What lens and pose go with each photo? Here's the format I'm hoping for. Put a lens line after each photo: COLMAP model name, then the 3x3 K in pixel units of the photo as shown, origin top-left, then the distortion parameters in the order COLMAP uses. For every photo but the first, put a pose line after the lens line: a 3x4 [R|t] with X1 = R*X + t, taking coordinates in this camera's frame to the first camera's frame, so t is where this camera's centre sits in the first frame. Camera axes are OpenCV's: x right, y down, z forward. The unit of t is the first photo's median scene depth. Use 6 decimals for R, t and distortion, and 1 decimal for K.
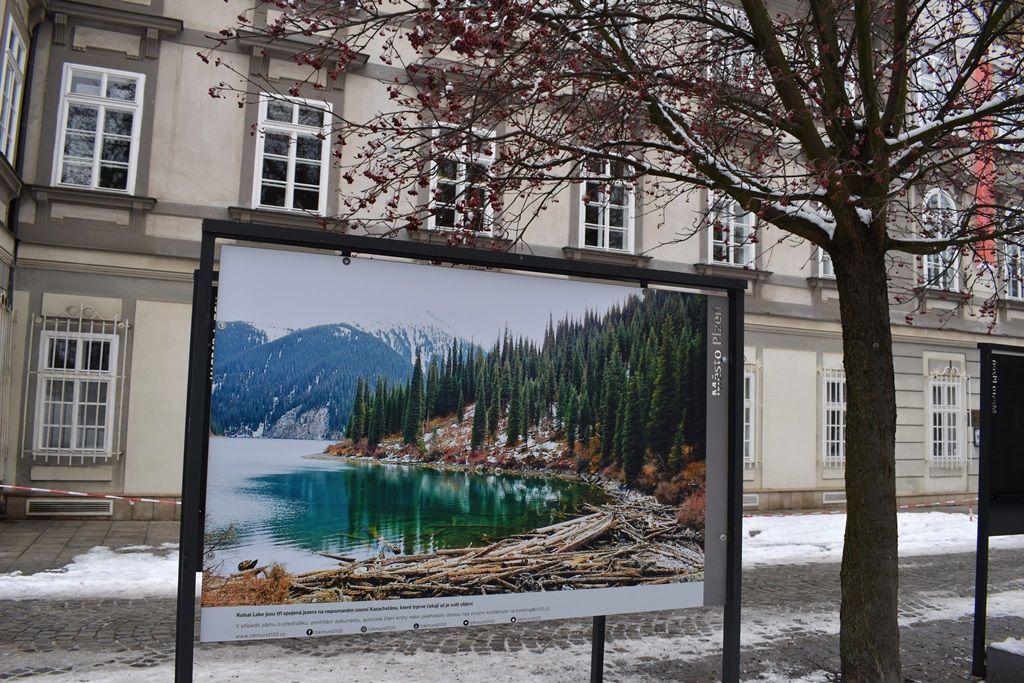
lens RADIAL K [[791.7, 0, 512.0], [0, 791.7, 341.5], [0, 0, 1]] dist [-0.034925, -0.009926]
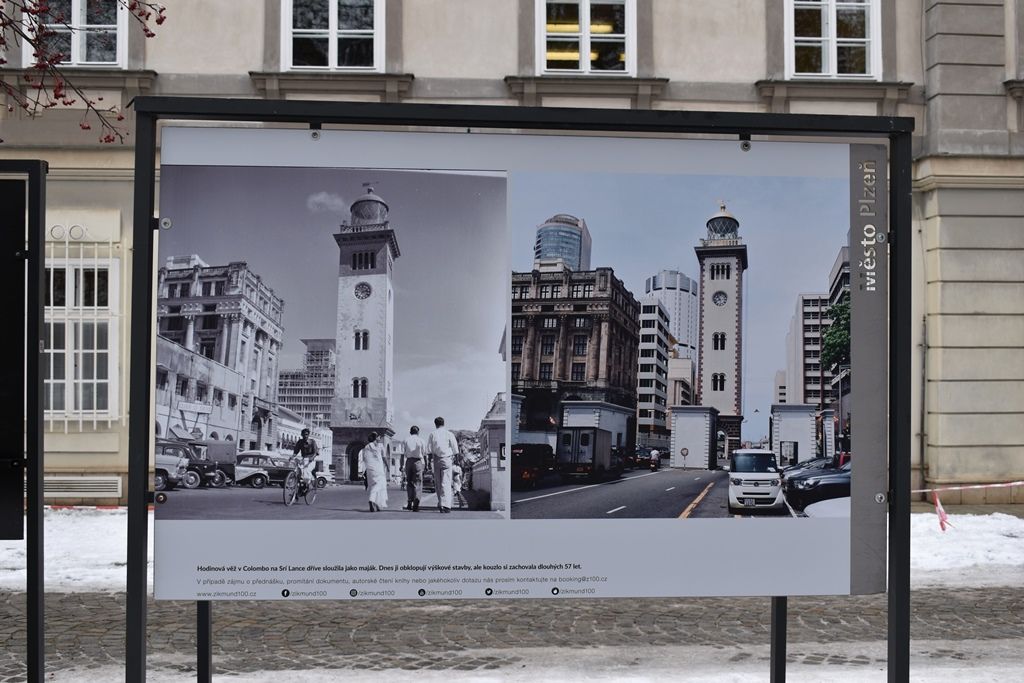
lens RADIAL K [[1127.5, 0, 512.0], [0, 1127.5, 341.5], [0, 0, 1]] dist [0.049681, -0.001102]
pose [[0.943052, -0.030344, -0.331260, 0.474257], [0.056779, 0.995901, 0.070415, 0.032109], [0.327765, -0.085214, 0.940908, 0.202053]]
